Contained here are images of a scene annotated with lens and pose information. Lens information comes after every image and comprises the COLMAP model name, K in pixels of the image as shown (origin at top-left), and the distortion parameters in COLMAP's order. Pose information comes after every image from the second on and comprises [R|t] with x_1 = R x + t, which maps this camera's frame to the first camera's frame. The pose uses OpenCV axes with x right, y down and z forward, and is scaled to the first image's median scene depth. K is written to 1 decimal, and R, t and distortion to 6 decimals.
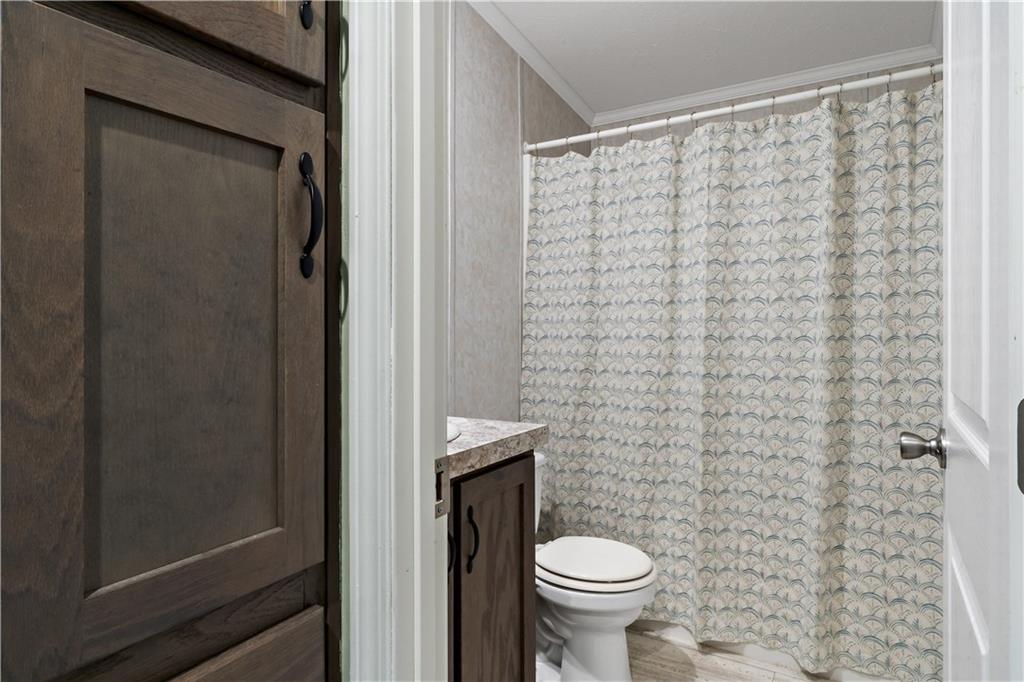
lens RADIAL K [[555.6, 0, 510.3], [0, 555.6, 350.2], [0, 0, 1]] dist [-0.016371, 0.000346]
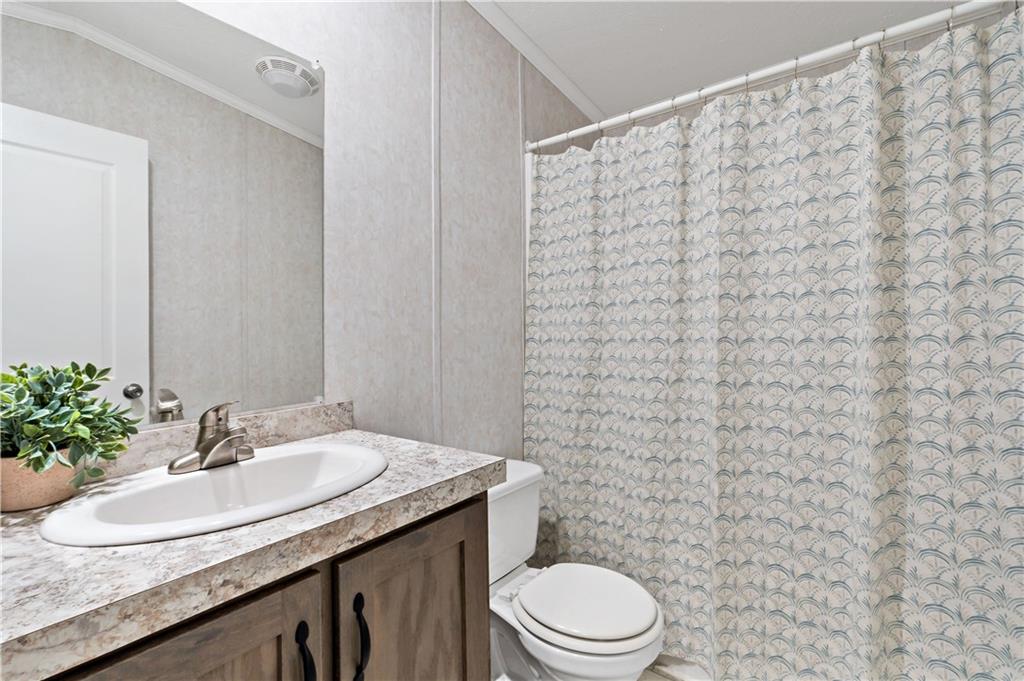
lens RADIAL K [[471.6, 0, 512.0], [0, 471.6, 340.5], [0, 0, 1]] dist [-0.002837, 0.000161]
pose [[0.995576, -0.013468, -0.092987, 0.097128], [0.011989, 0.999793, -0.016450, -0.013298], [0.093190, 0.015262, 0.995531, 0.232918]]
